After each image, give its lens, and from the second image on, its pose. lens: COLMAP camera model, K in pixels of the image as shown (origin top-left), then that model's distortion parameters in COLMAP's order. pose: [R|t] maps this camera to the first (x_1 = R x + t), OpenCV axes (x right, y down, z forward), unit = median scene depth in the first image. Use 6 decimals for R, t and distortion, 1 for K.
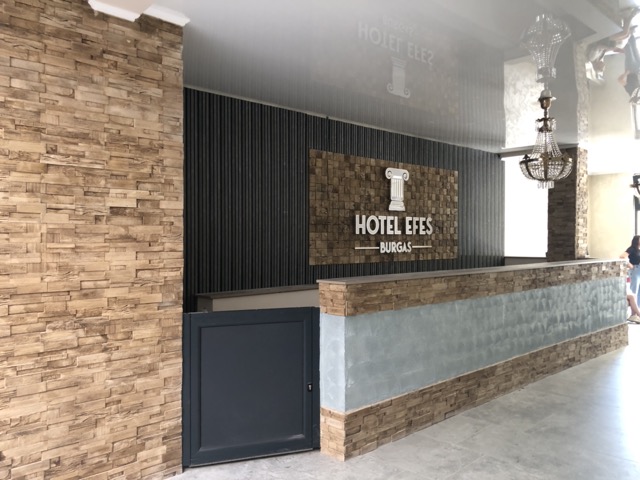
lens RADIAL K [[525.6, 0, 321.1], [0, 525.6, 243.0], [0, 0, 1]] dist [0.026484, -0.031259]
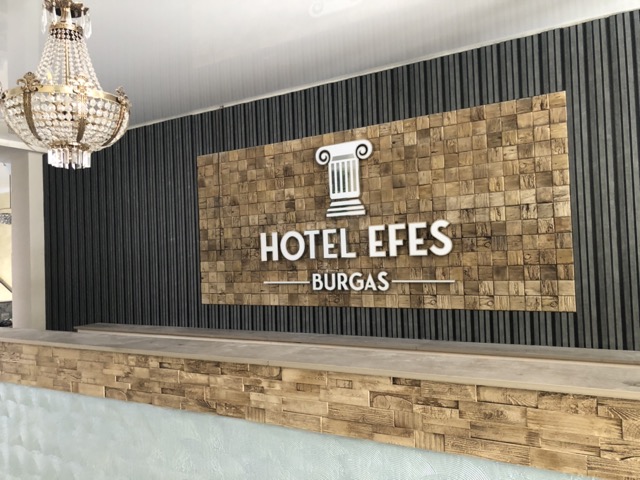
lens RADIAL K [[525.6, 0, 321.6], [0, 525.6, 237.9], [0, 0, 1]] dist [0.026484, -0.031259]
pose [[0.291191, -0.050569, -0.955328, 0.696624], [0.024889, 0.998664, -0.045277, -0.014121], [0.956341, -0.010593, 0.292061, 0.839853]]
